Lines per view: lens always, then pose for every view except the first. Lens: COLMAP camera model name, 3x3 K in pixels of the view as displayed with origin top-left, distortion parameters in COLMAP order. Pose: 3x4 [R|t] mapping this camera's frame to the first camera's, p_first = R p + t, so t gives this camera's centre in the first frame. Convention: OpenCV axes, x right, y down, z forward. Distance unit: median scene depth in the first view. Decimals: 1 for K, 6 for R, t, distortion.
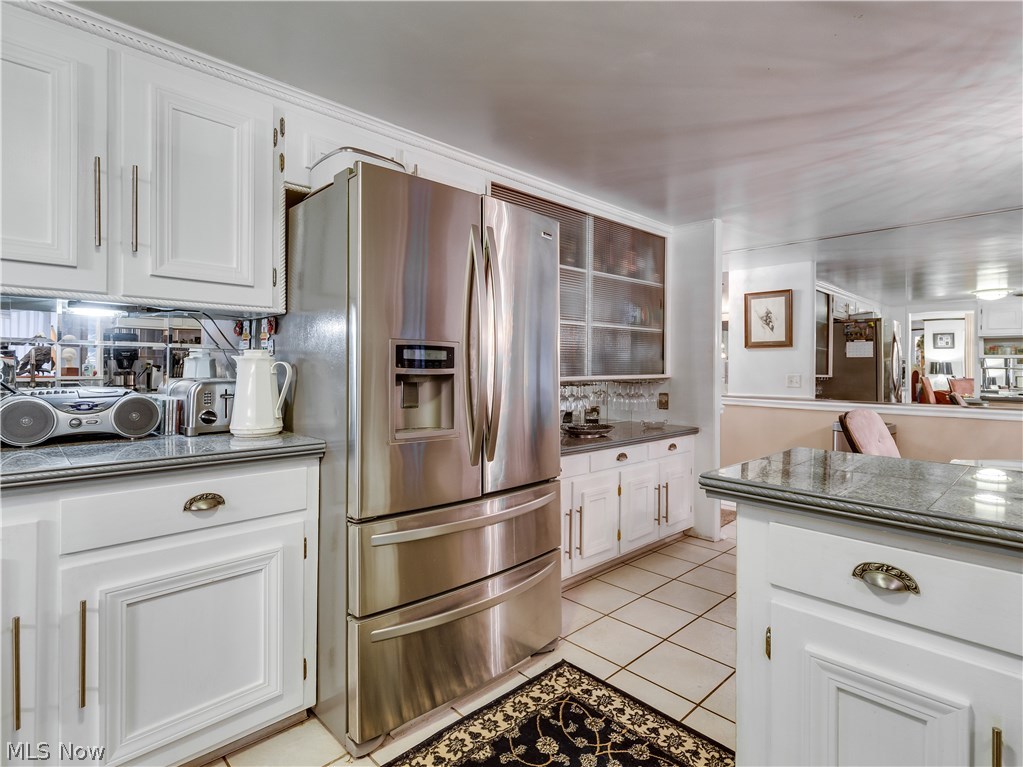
lens RADIAL K [[531.3, 0, 510.5], [0, 531.3, 356.0], [0, 0, 1]] dist [0.002020, 0.000514]
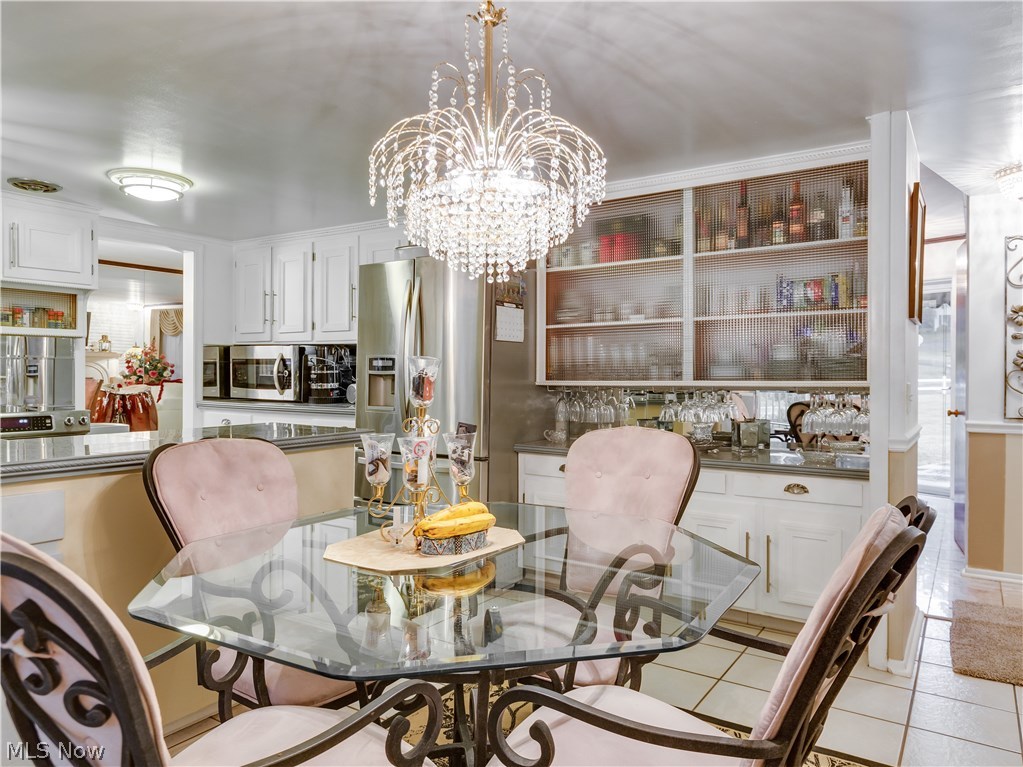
lens RADIAL K [[690.2, 0, 511.5], [0, 690.2, 383.5], [0, 0, 1]] dist [-0.001143, -0.000404]
pose [[0.218456, 0.005776, -0.975830, 2.109074], [0.015916, 0.999828, 0.009481, 0.049026], [0.975717, -0.017603, 0.218326, 0.888108]]
